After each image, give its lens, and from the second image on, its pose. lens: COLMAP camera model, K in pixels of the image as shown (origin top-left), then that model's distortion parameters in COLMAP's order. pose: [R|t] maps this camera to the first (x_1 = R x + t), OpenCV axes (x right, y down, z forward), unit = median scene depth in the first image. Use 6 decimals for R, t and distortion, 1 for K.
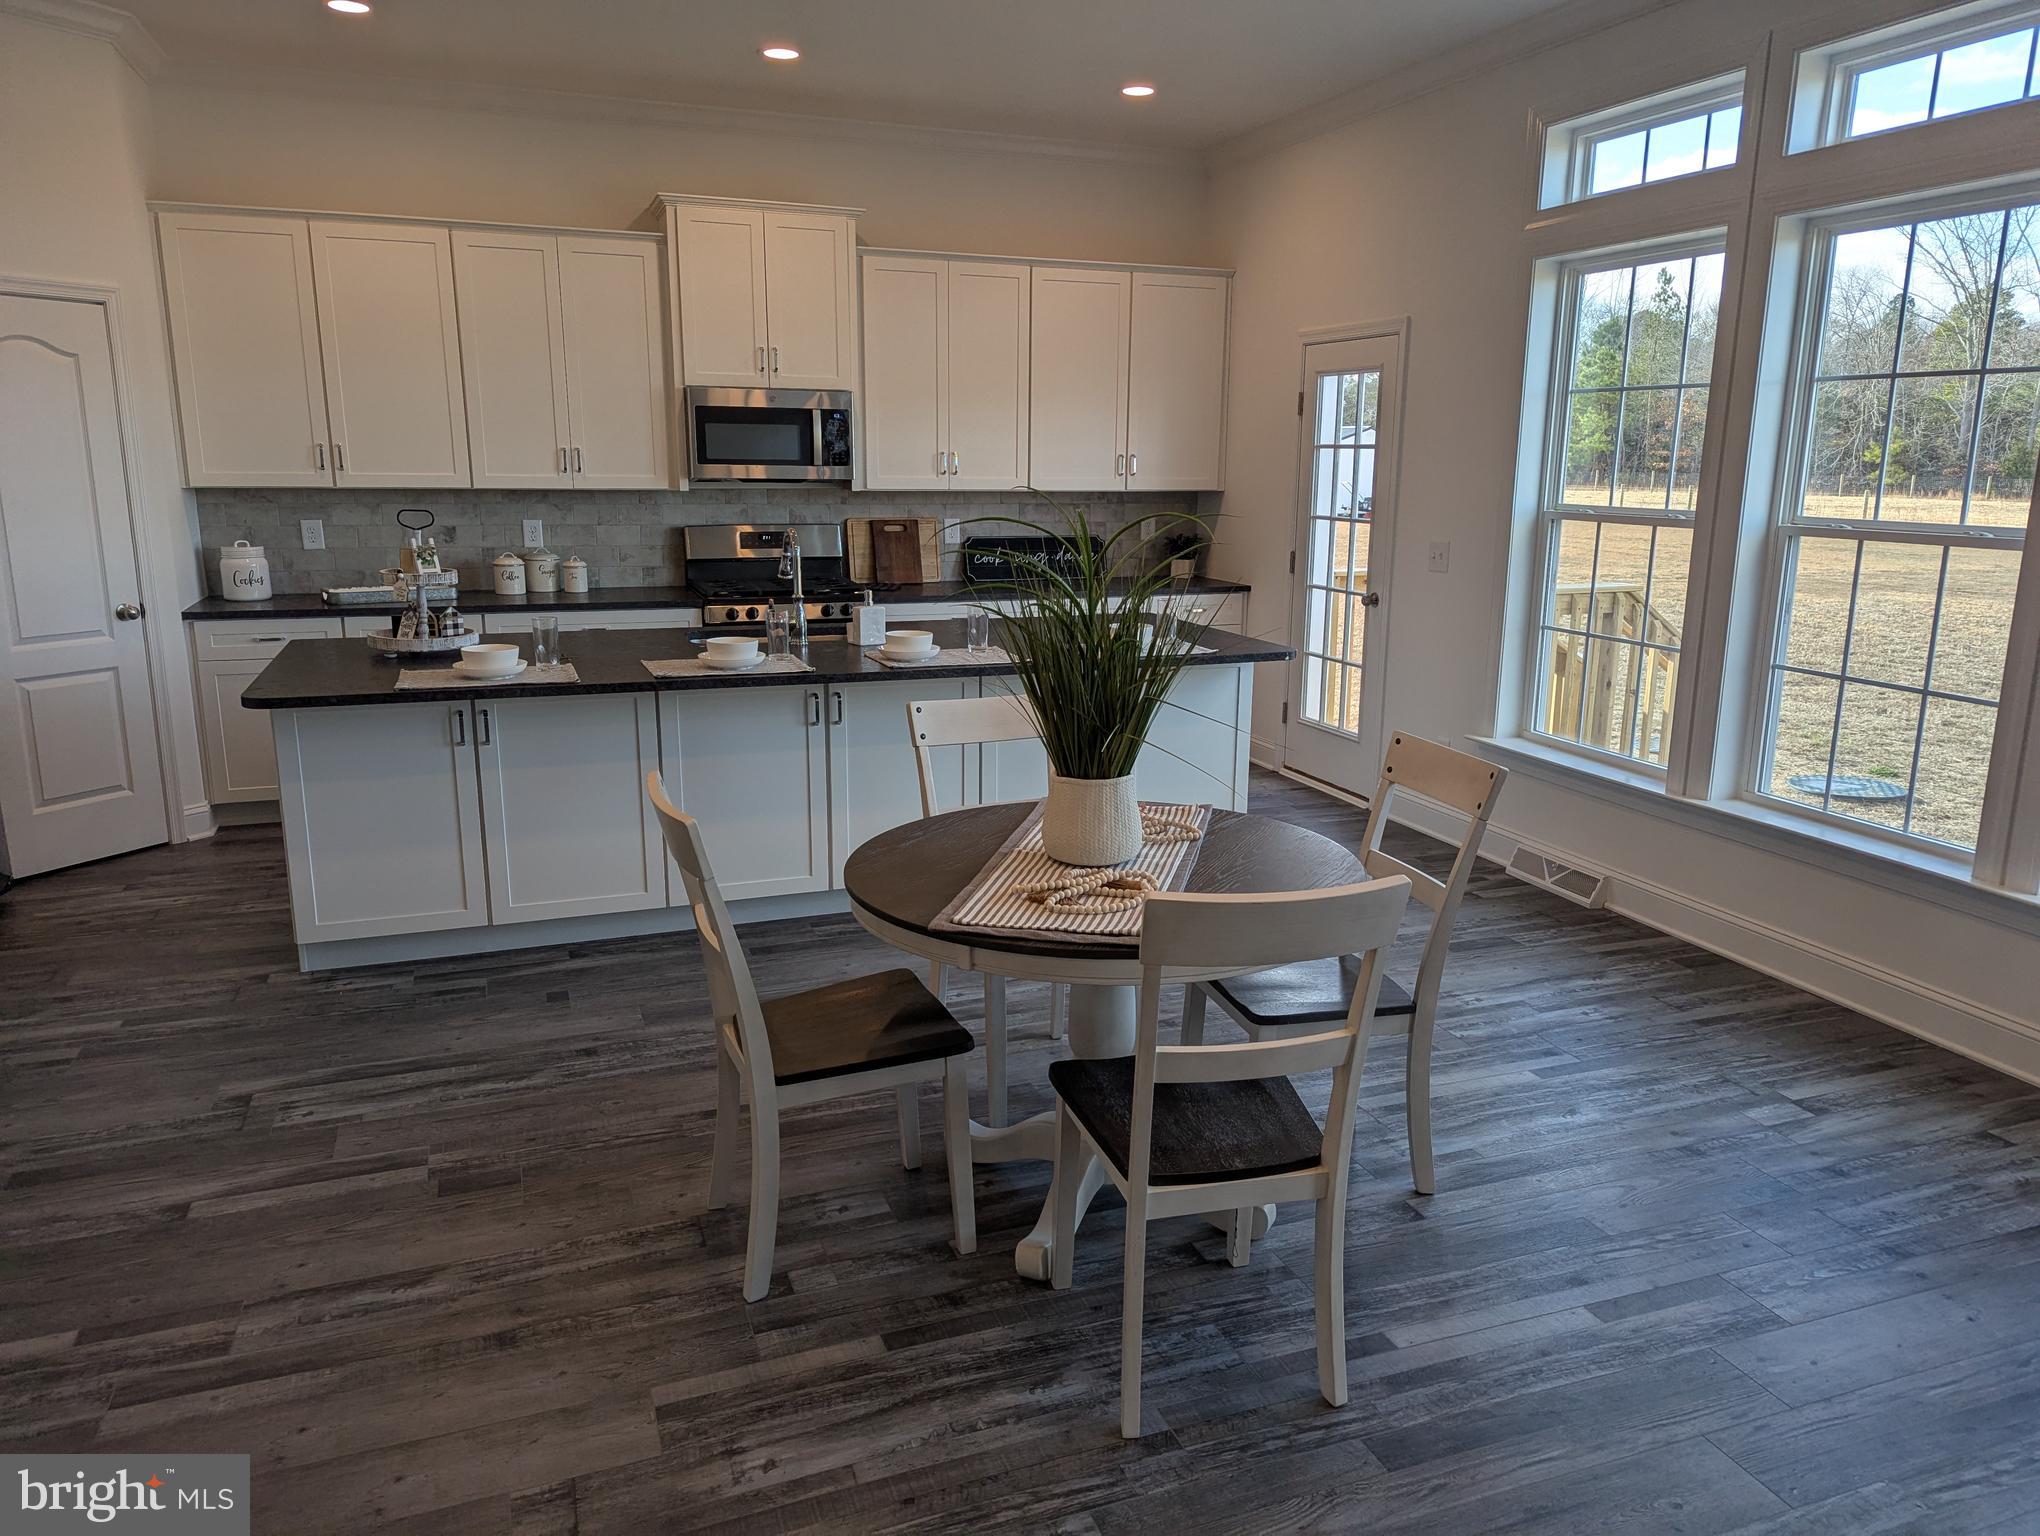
lens RADIAL K [[1410.8, 0, 1043.9], [0, 1410.8, 758.2], [0, 0, 1]] dist [0.069873, -0.065712]
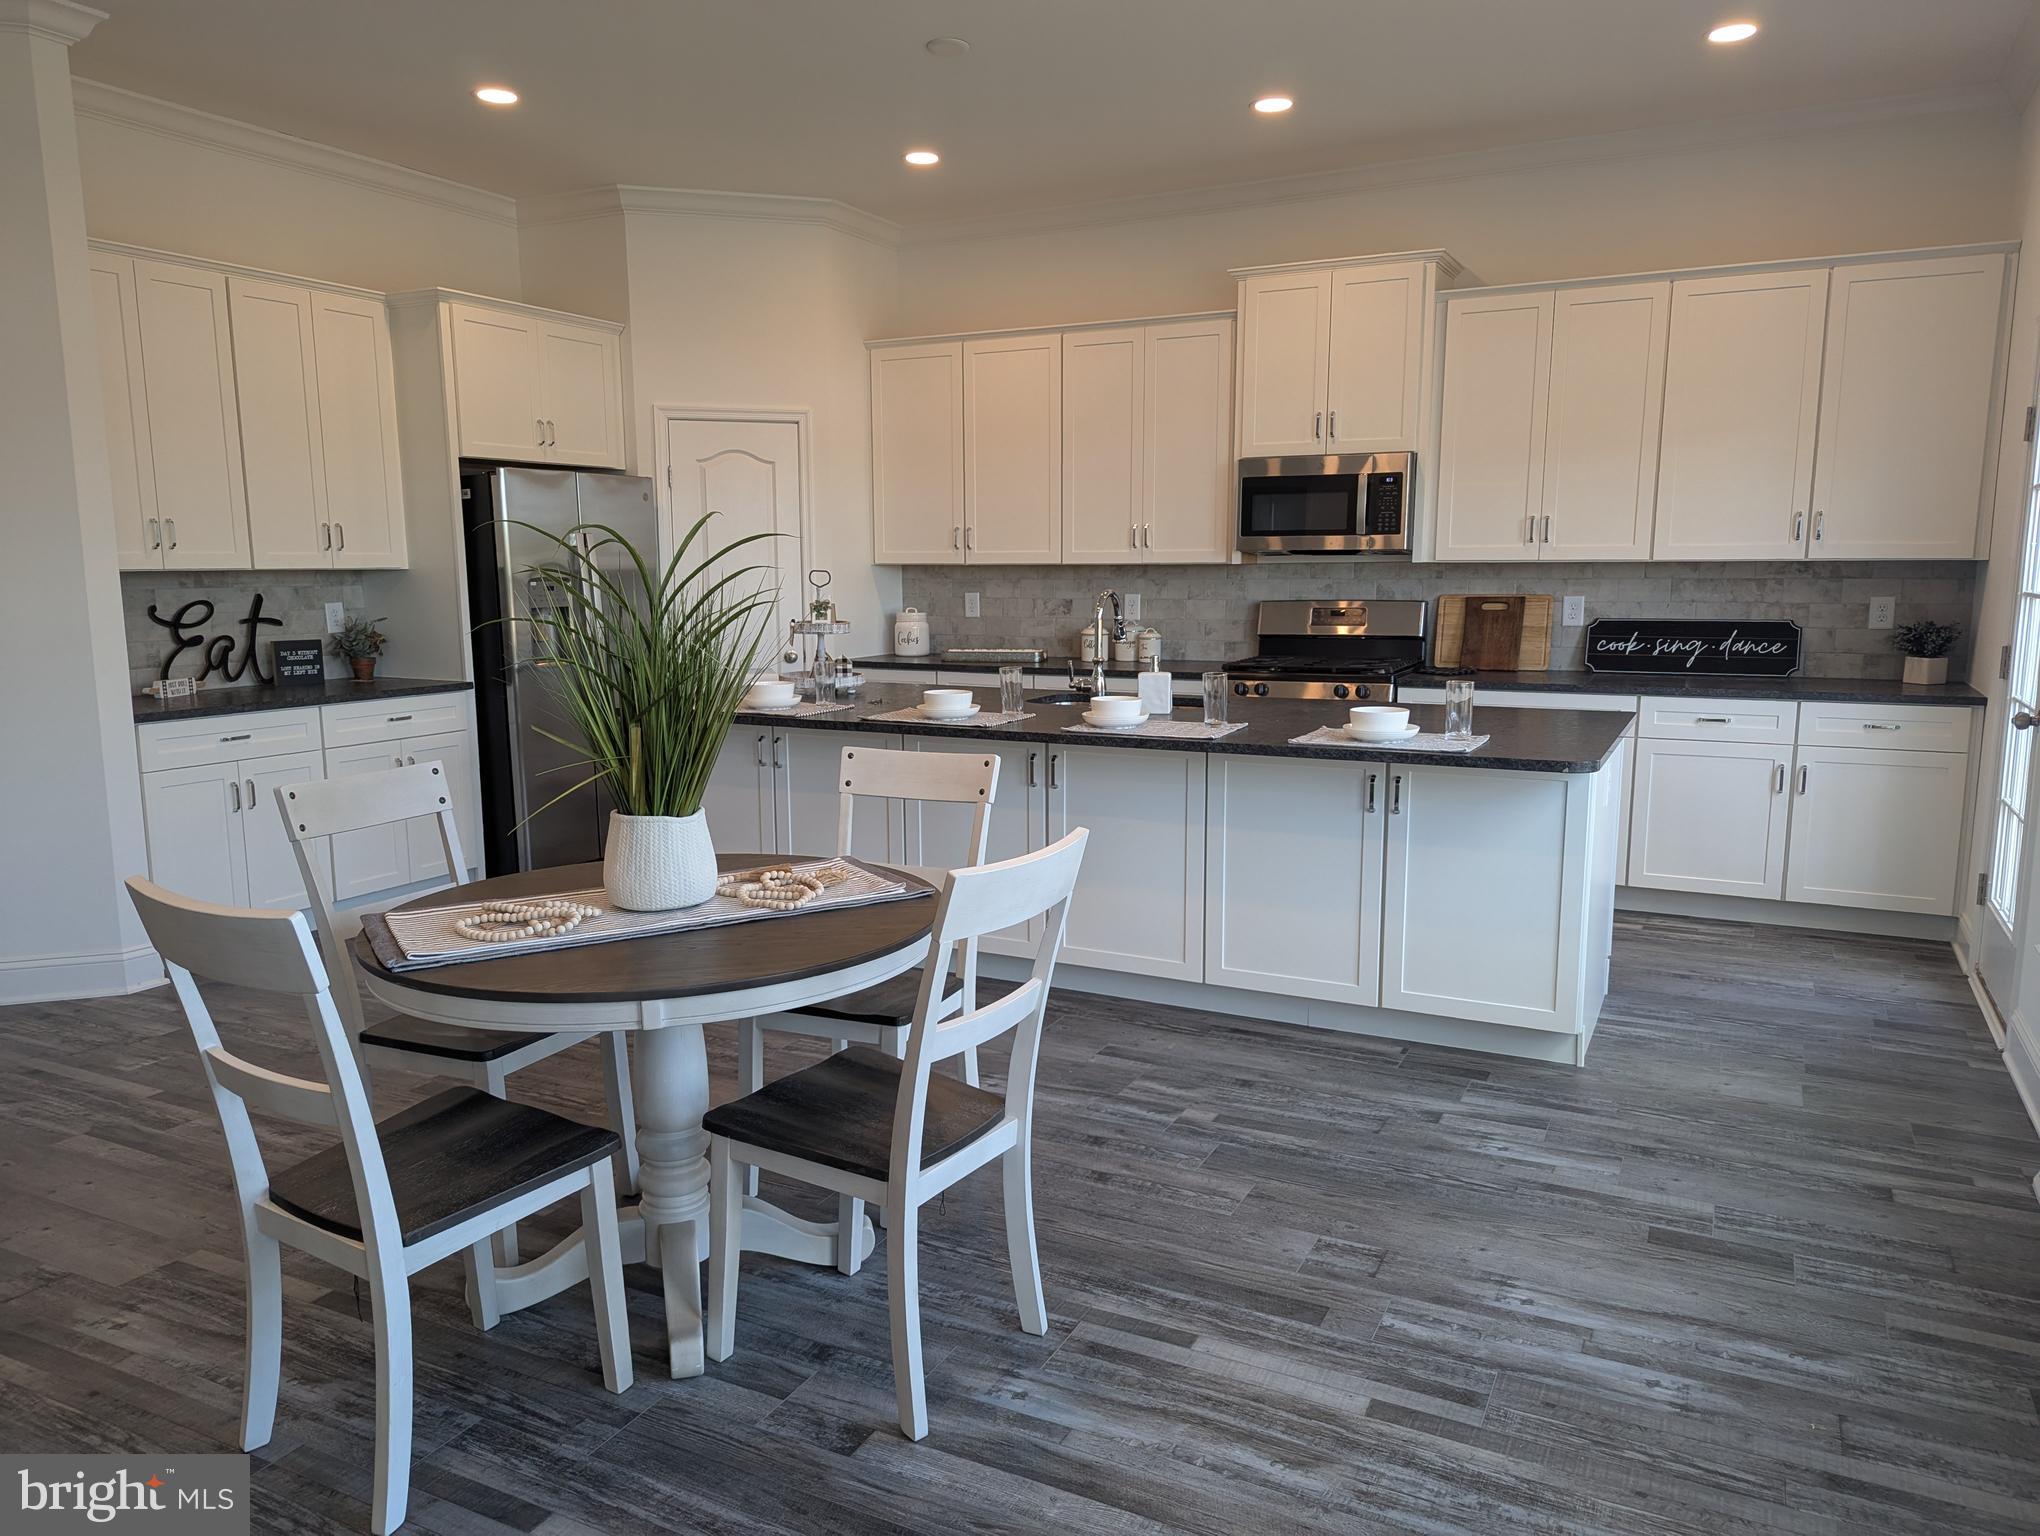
lens RADIAL K [[1427.9, 0, 1033.9], [0, 1427.9, 771.3], [0, 0, 1]] dist [0.075247, -0.075267]
pose [[0.673926, 0.096738, -0.732438, 0.406113], [-0.145979, 0.989281, -0.003656, -0.022020], [0.724233, 0.109384, 0.680824, 0.241466]]
